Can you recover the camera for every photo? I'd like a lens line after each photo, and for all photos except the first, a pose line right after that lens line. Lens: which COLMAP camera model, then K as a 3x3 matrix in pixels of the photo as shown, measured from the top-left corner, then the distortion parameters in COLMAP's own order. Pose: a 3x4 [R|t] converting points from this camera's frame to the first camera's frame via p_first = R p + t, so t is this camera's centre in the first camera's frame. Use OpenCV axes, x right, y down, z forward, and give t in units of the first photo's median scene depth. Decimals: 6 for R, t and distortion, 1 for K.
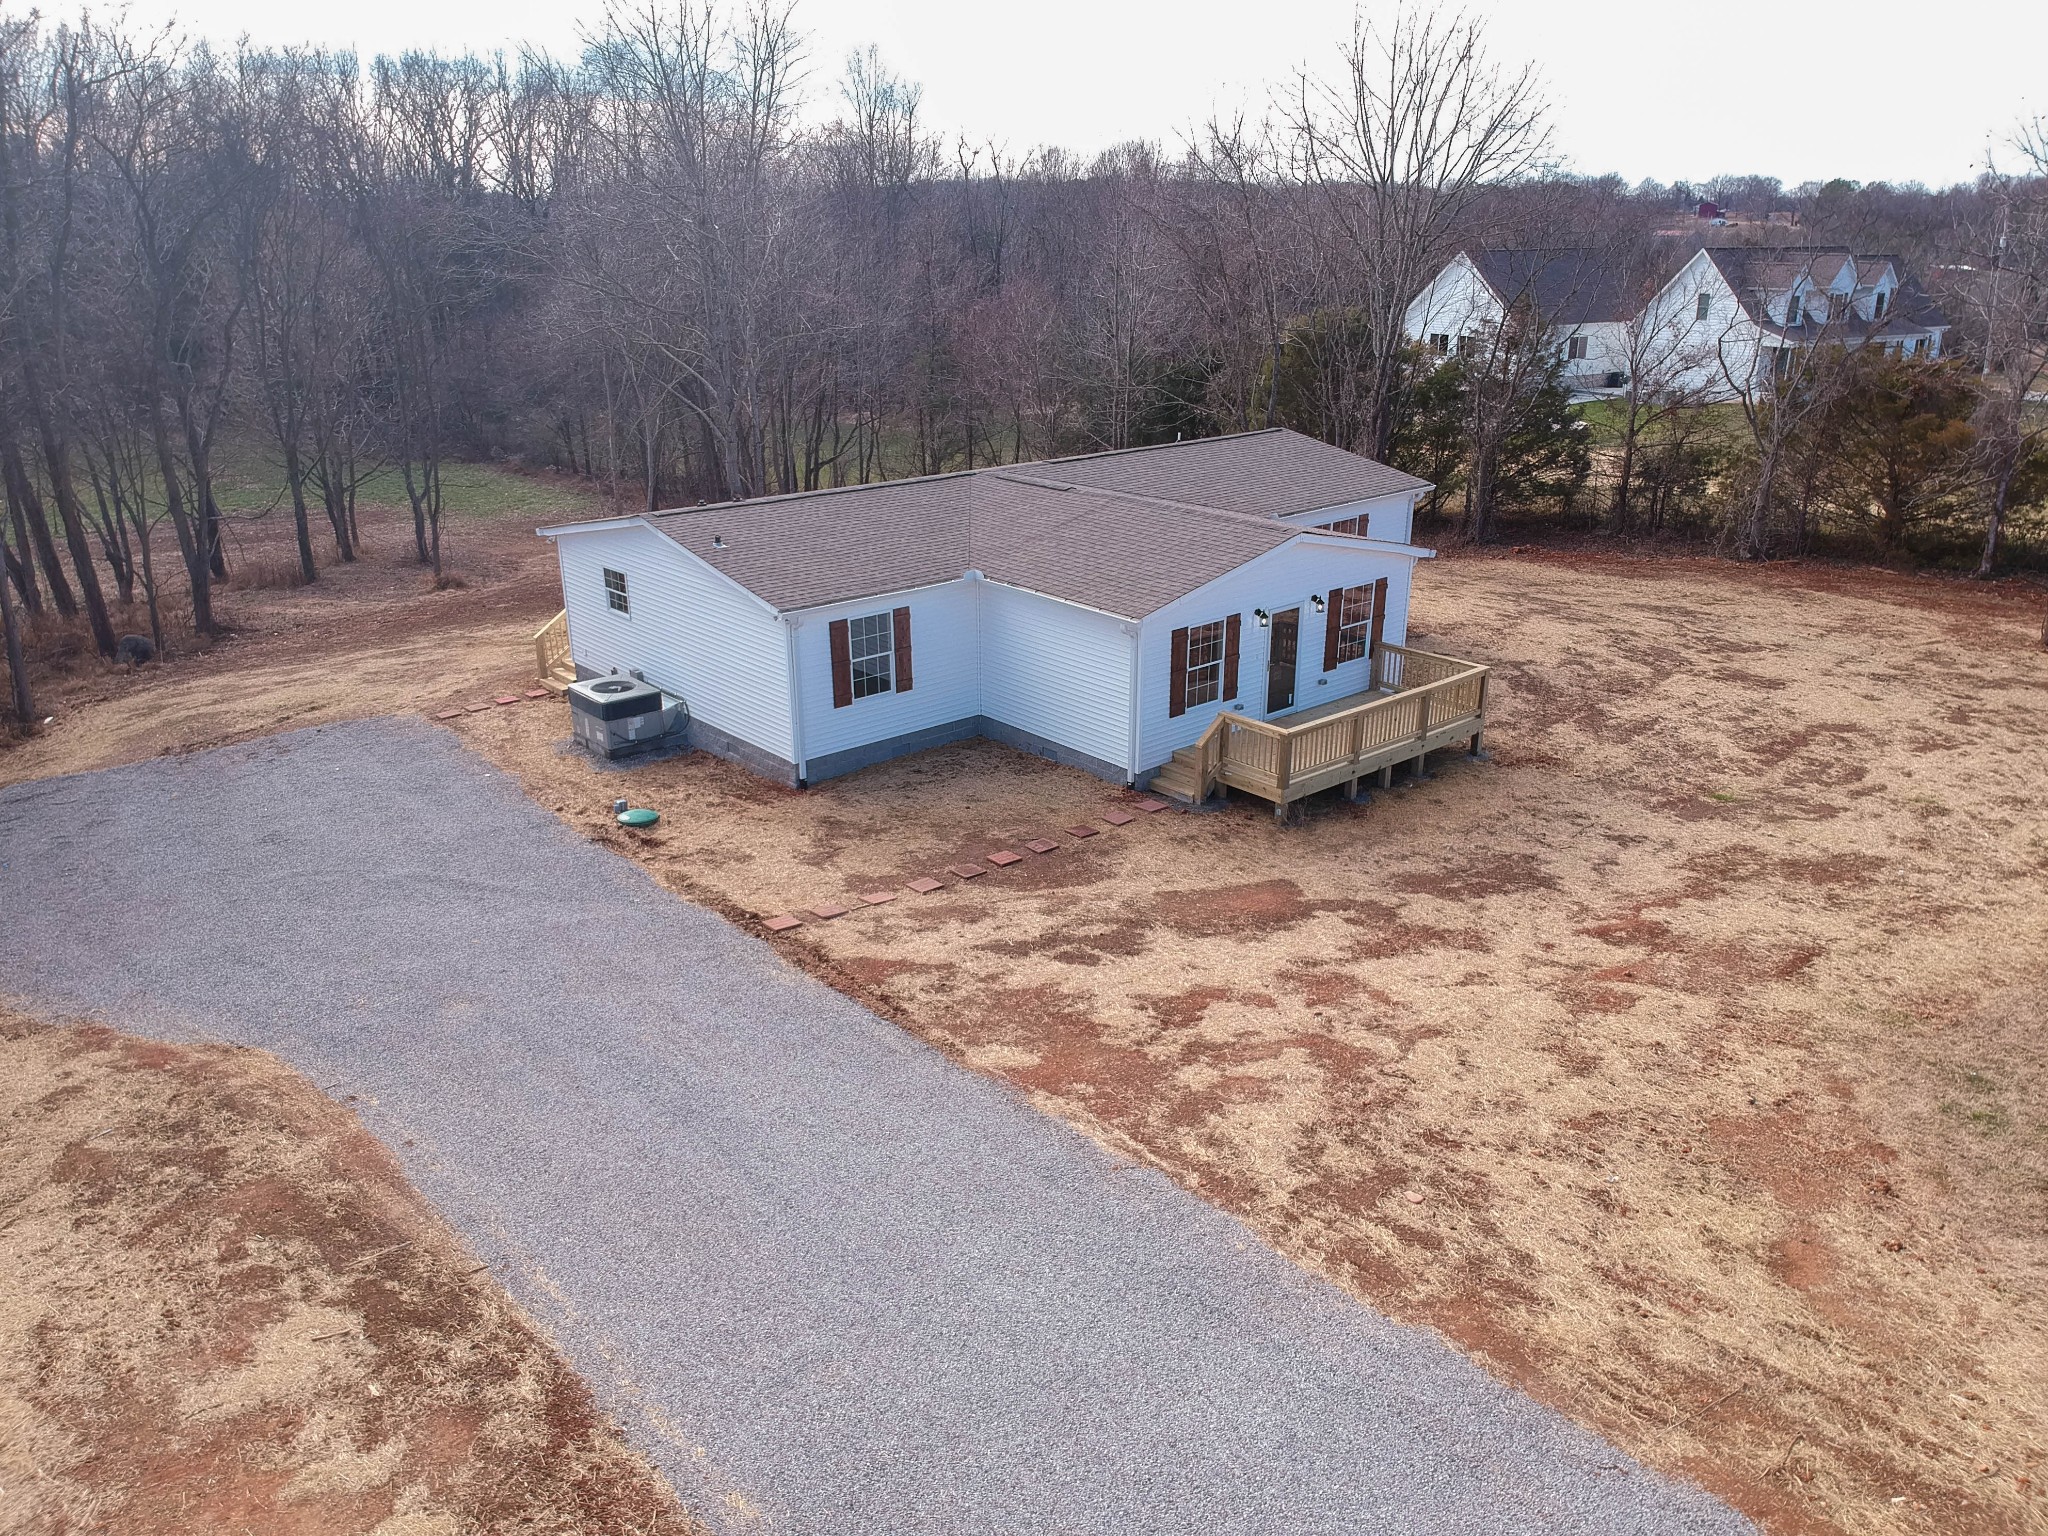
lens RADIAL K [[1491.4, 0, 1032.3], [0, 1491.4, 771.6], [0, 0, 1]] dist [0.116883, -0.232965]
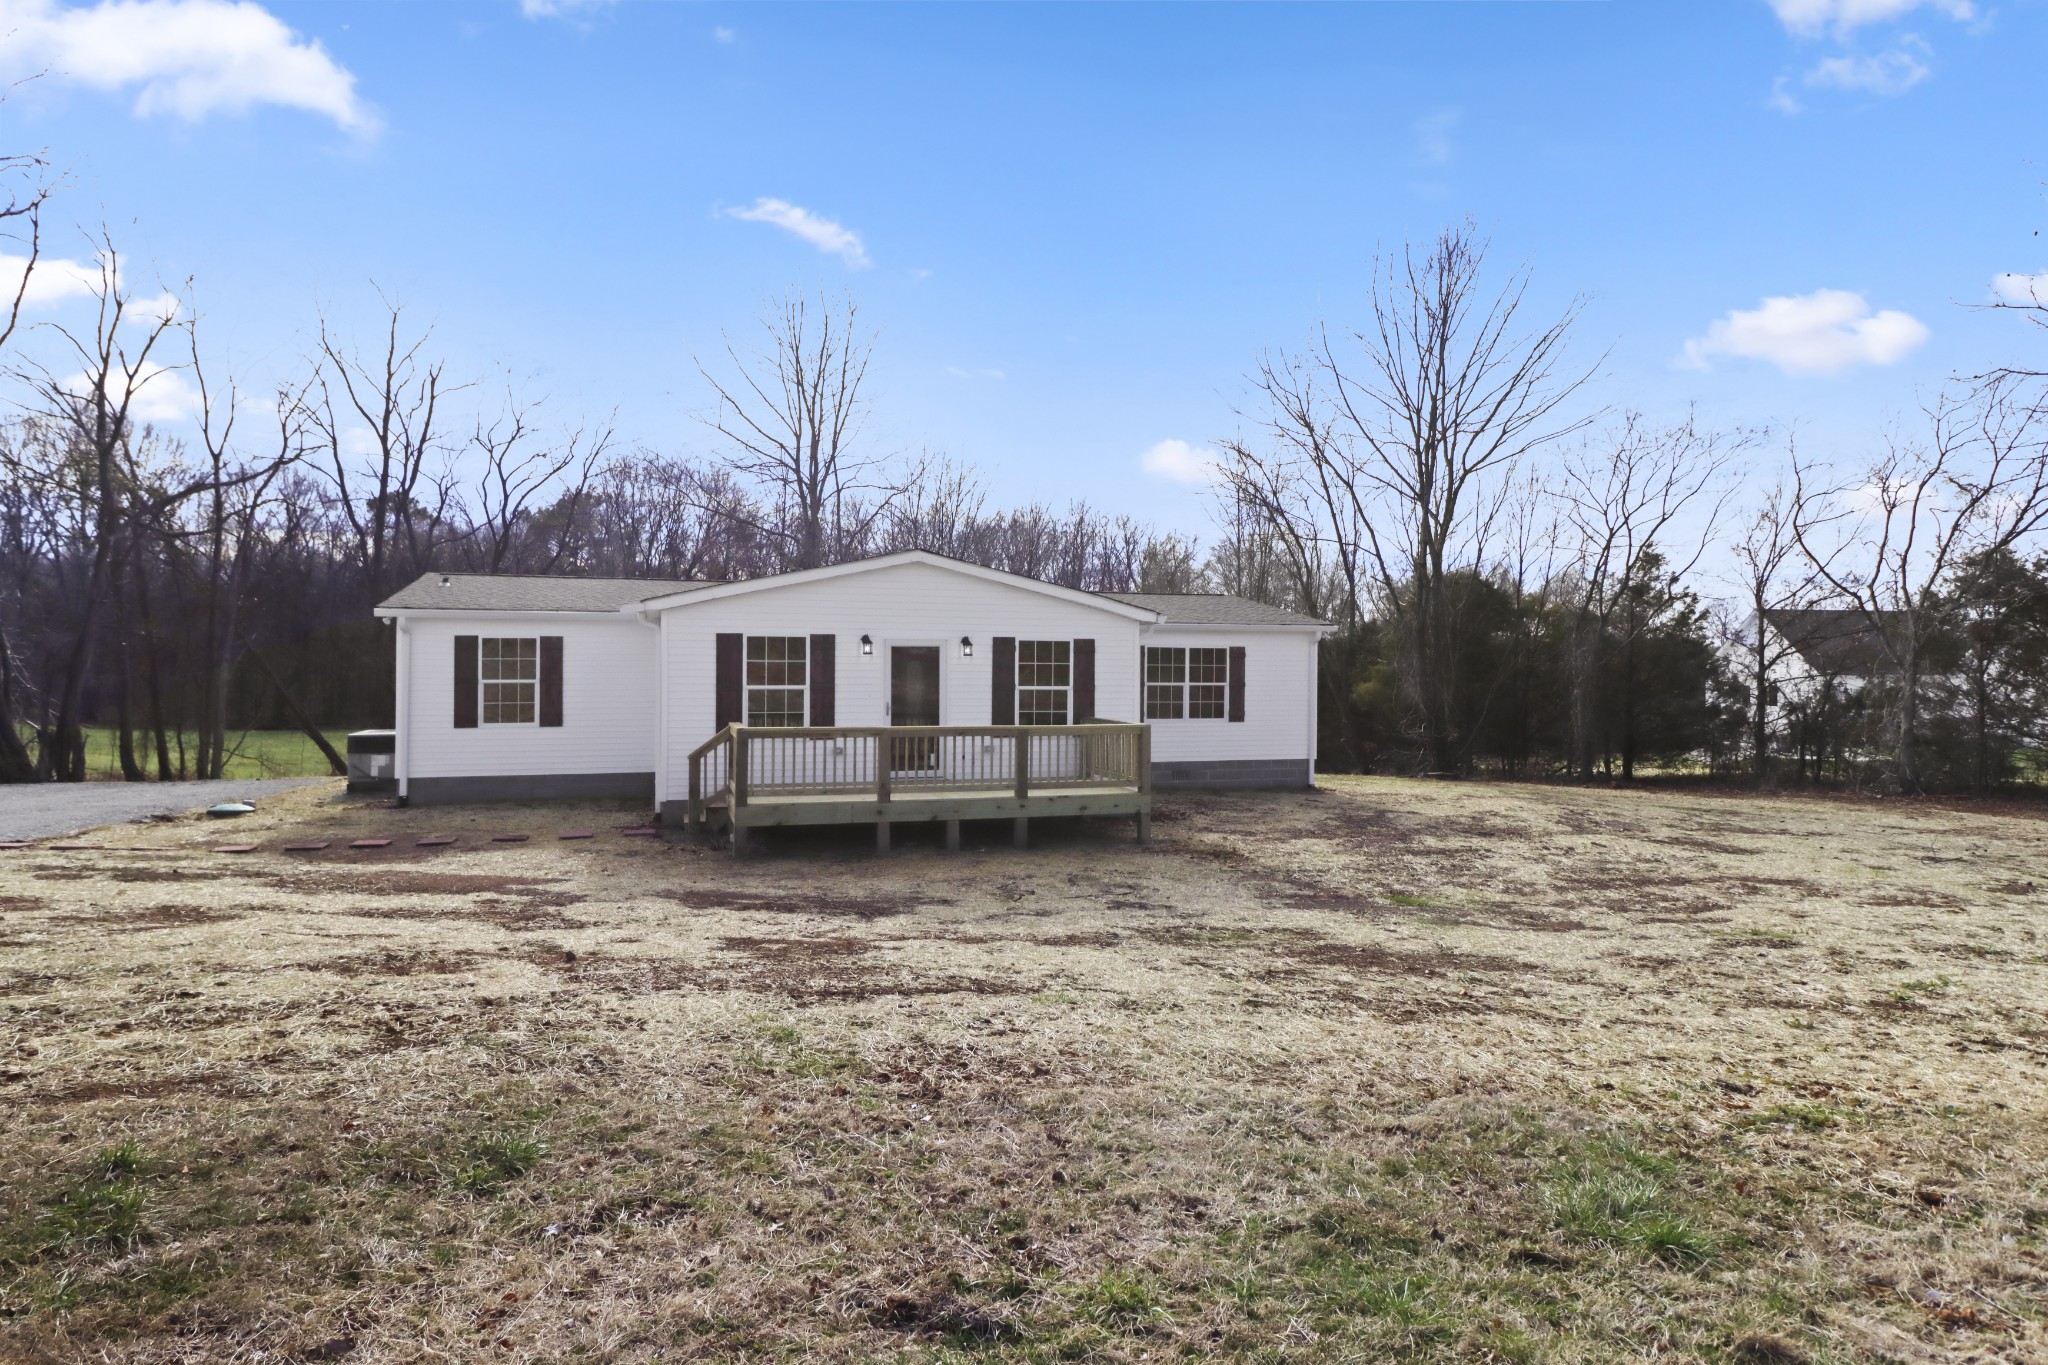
lens RADIAL K [[1157.0, 0, 1020.7], [0, 1157.0, 660.3], [0, 0, 1]] dist [-0.001395, -0.000625]
pose [[0.924014, 0.007347, -0.382287, 0.454275], [-0.142220, 0.934683, -0.325792, 0.098731], [0.354924, 0.355405, 0.864706, 0.445433]]
